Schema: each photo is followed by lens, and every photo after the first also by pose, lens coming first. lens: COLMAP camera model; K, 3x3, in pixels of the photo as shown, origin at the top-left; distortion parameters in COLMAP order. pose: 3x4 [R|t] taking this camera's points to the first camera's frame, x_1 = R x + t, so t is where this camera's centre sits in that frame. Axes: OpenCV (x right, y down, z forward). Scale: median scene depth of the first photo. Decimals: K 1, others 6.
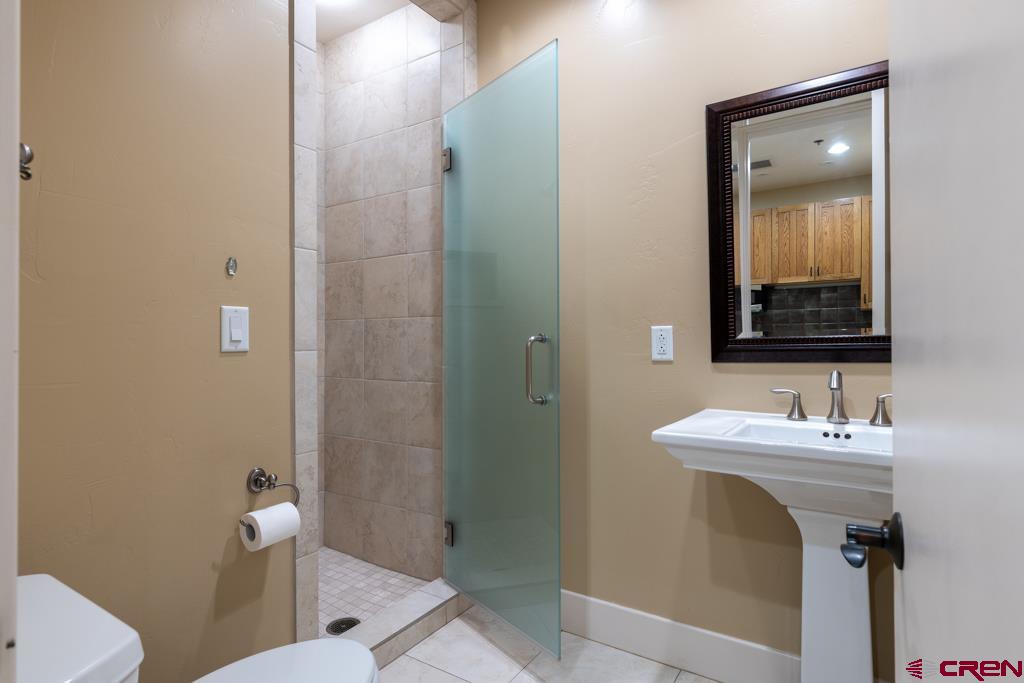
lens RADIAL K [[547.7, 0, 511.2], [0, 547.7, 337.8], [0, 0, 1]] dist [-0.001649, -0.000125]
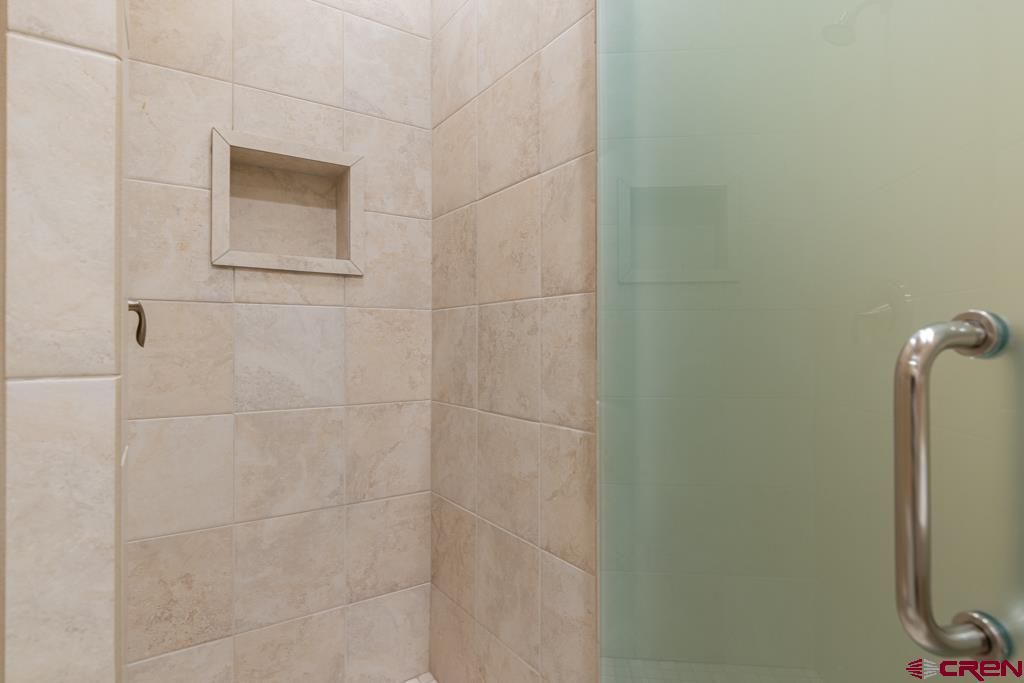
lens RADIAL K [[547.7, 0, 511.2], [0, 547.7, 337.8], [0, 0, 1]] dist [-0.001649, -0.000125]
pose [[0.923192, -0.001494, -0.384336, -0.018021], [0.001012, 0.999998, -0.001456, 0.001383], [0.384338, 0.000956, 0.923192, 0.517204]]
